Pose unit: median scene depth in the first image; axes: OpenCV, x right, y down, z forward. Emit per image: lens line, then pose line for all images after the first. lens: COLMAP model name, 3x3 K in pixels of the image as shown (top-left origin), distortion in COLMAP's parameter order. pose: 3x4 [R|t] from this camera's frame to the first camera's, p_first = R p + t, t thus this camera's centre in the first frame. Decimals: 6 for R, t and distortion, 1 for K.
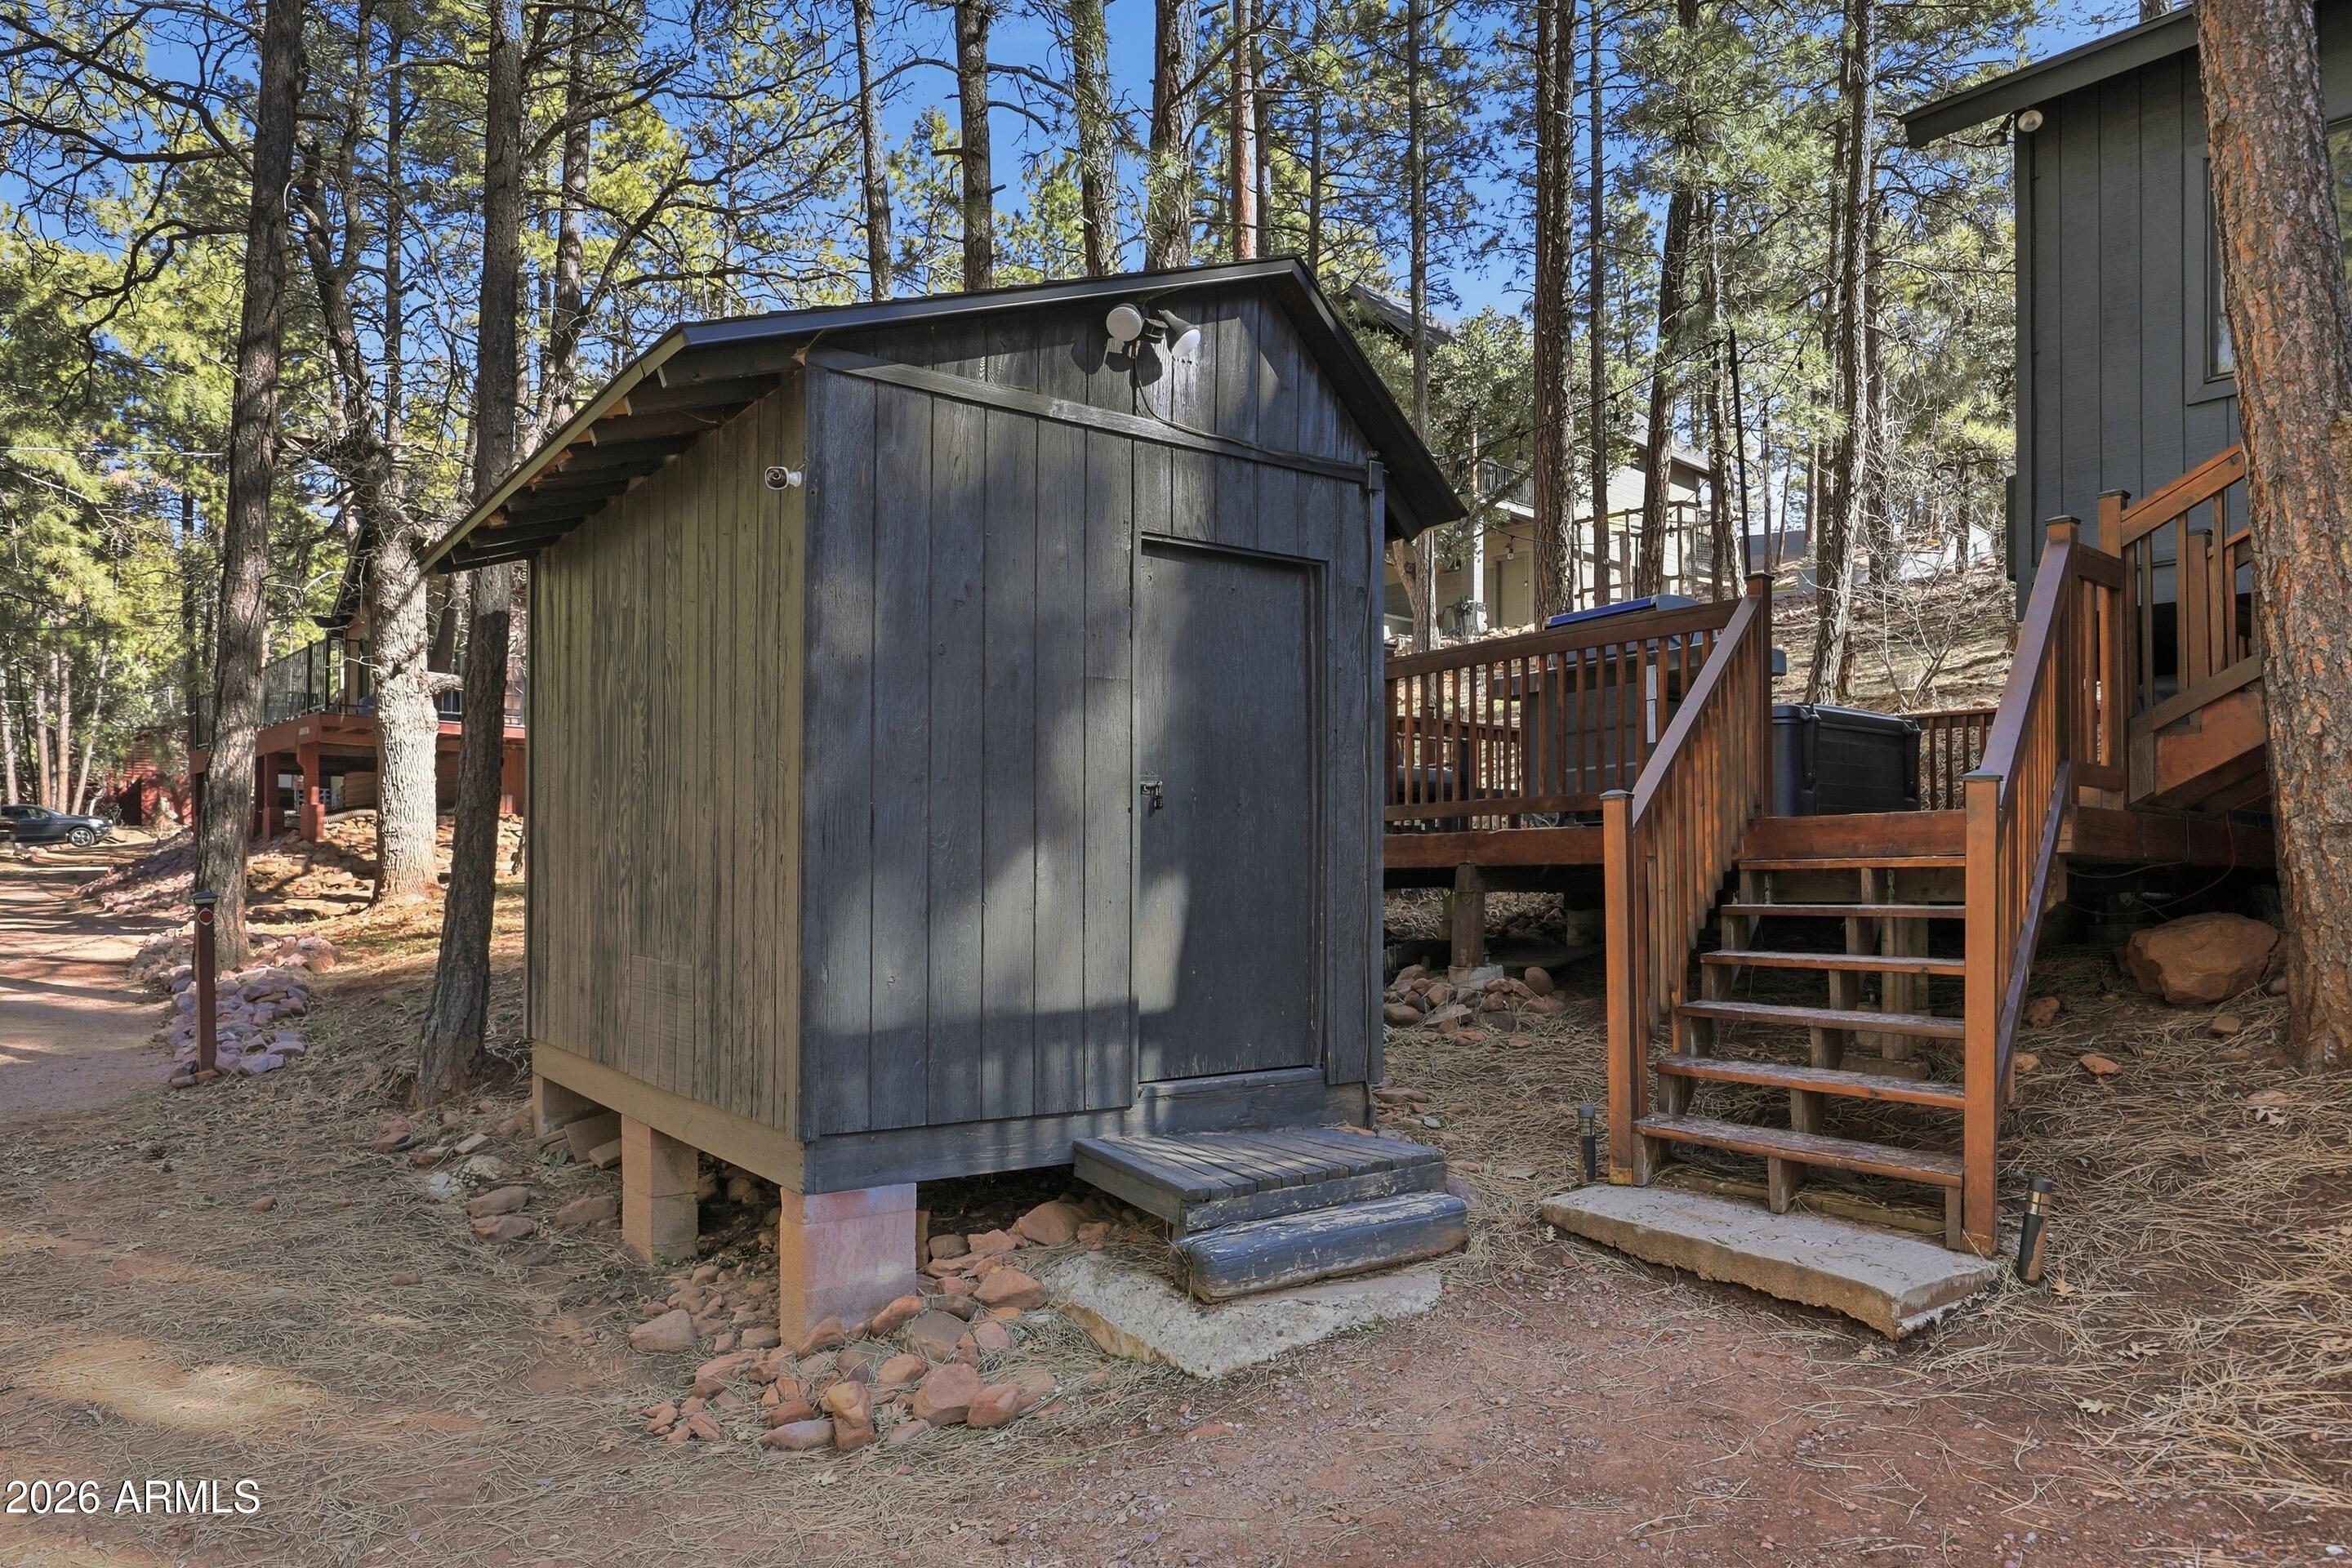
lens RADIAL K [[1509.0, 0, 1167.8], [0, 1509.0, 835.6], [0, 0, 1]] dist [0.003916, 0.000435]
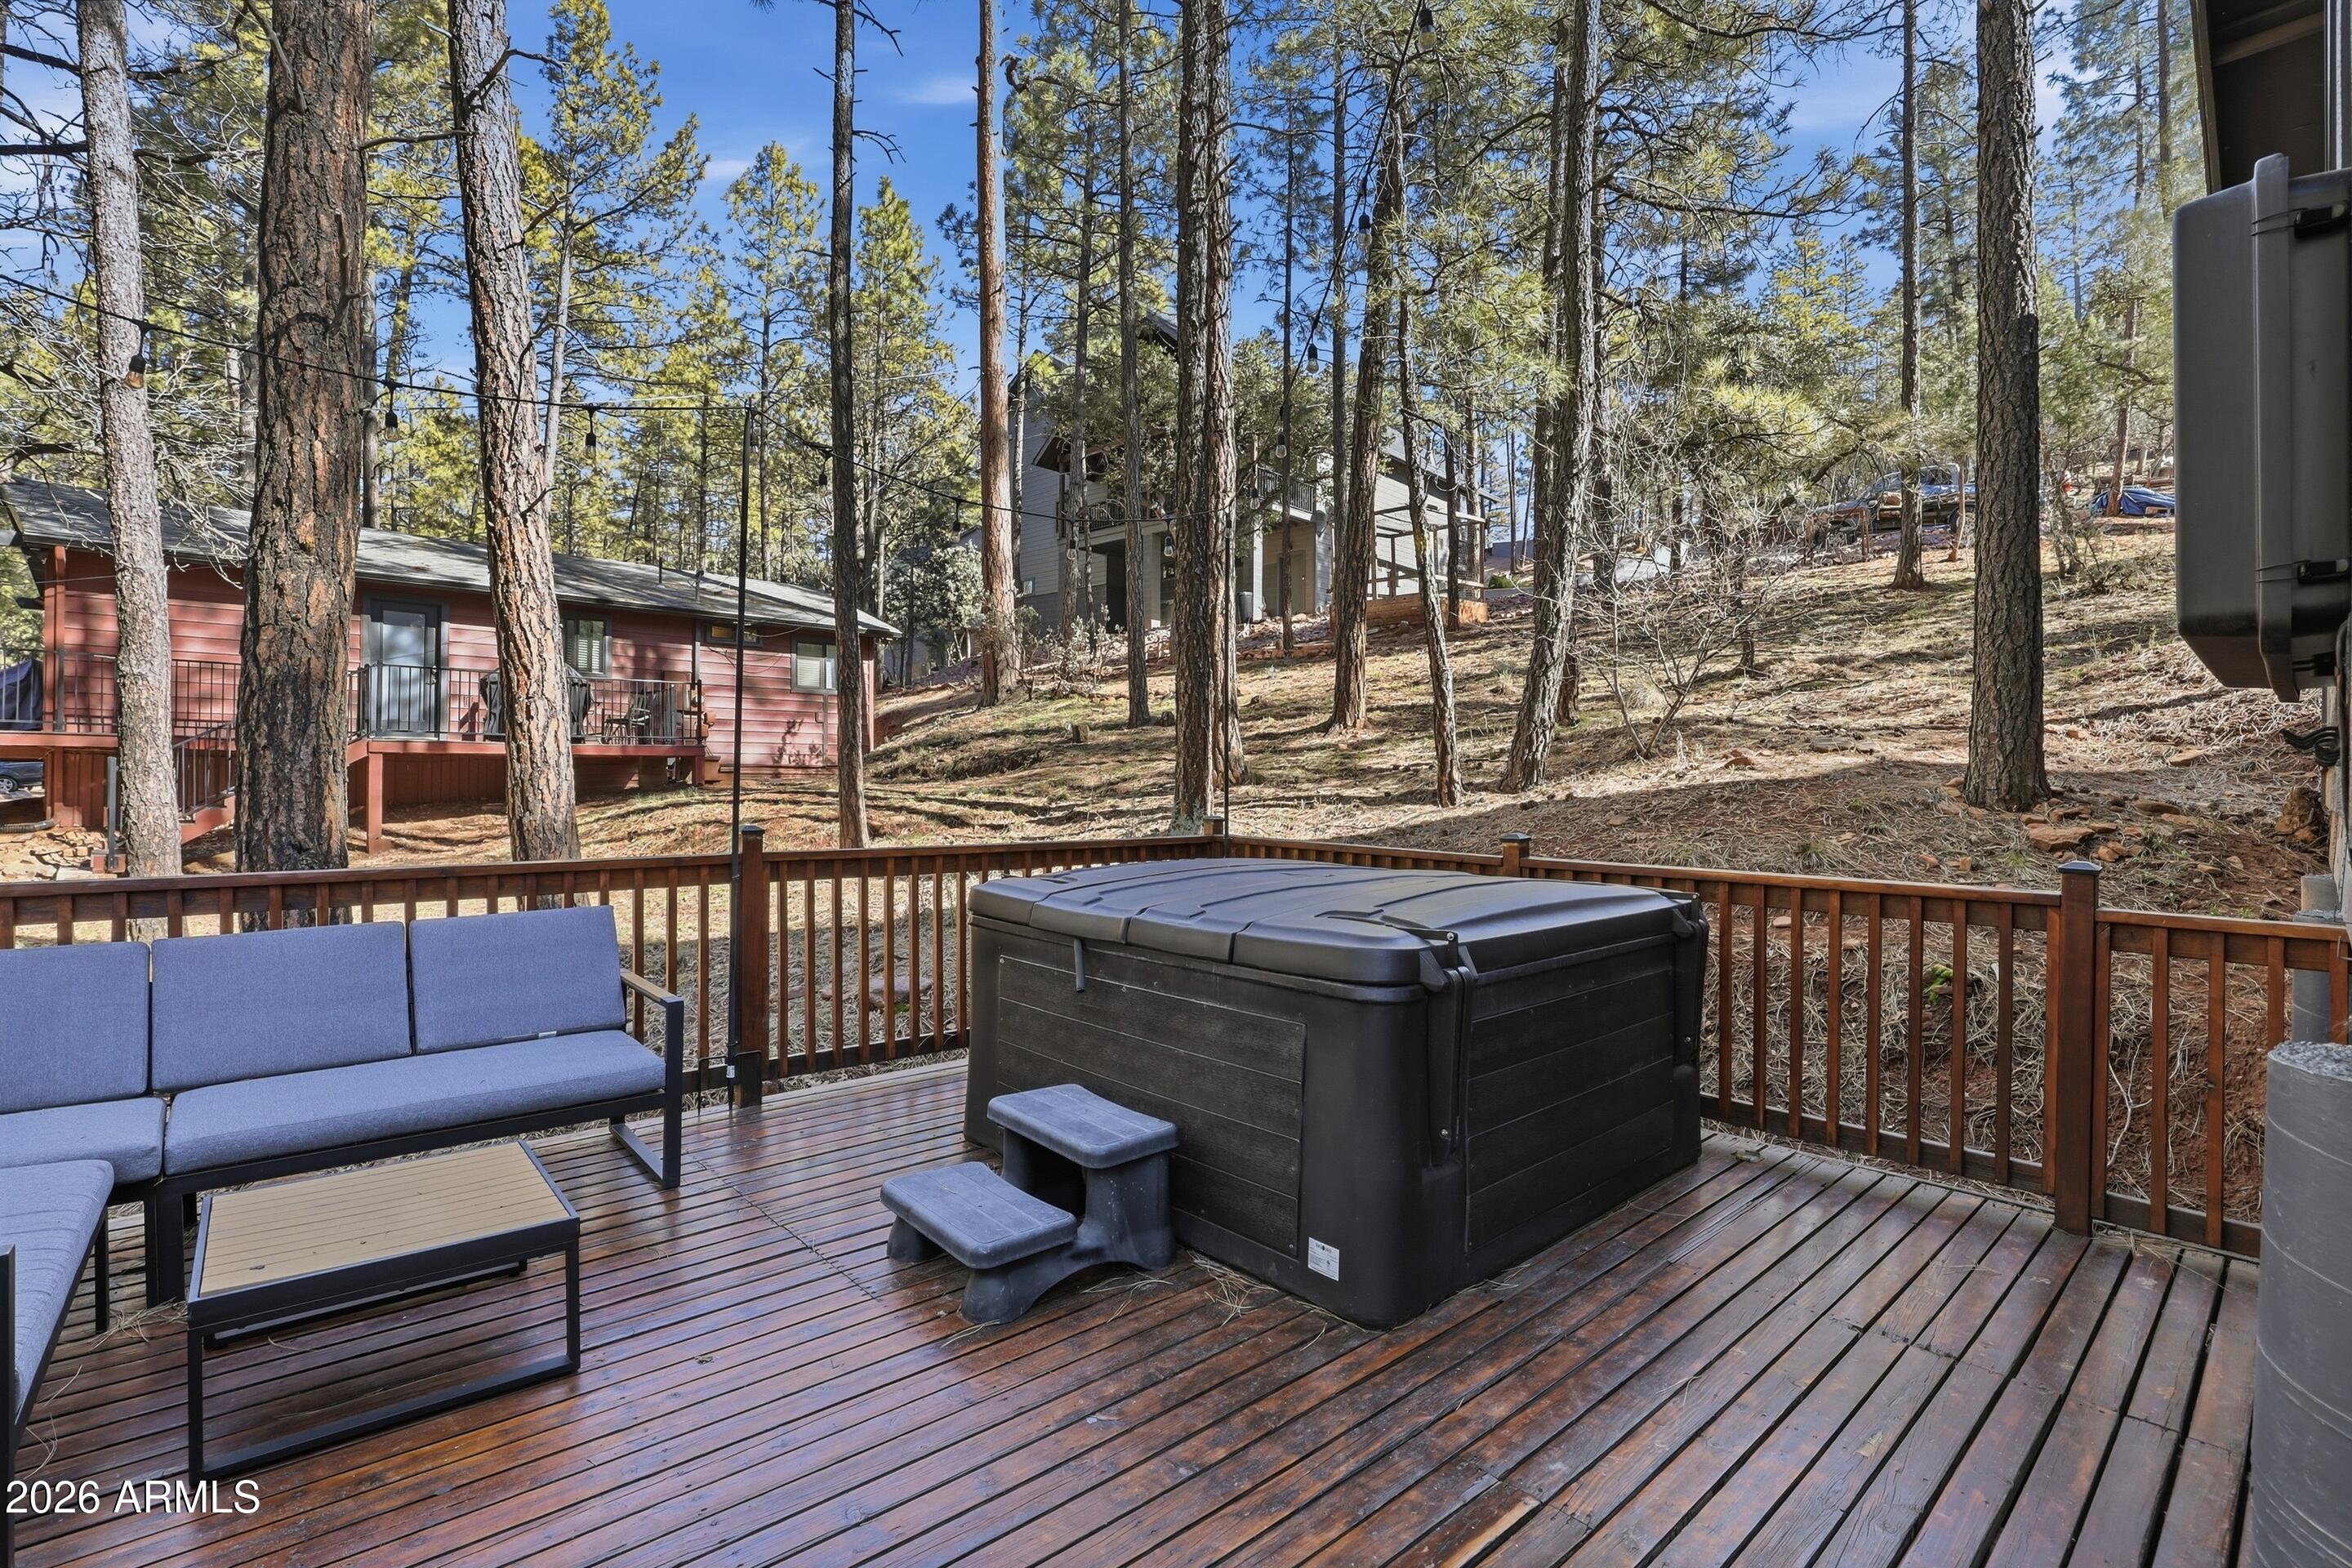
lens RADIAL K [[1099.4, 0, 1169.0], [0, 1099.4, 781.3], [0, 0, 1]] dist [-0.023814, 0.002238]
pose [[0.997440, 0.003221, 0.071435, 0.200829], [-0.004686, 0.999782, 0.020356, -0.077905], [-0.071354, -0.020639, 0.997238, 0.441820]]
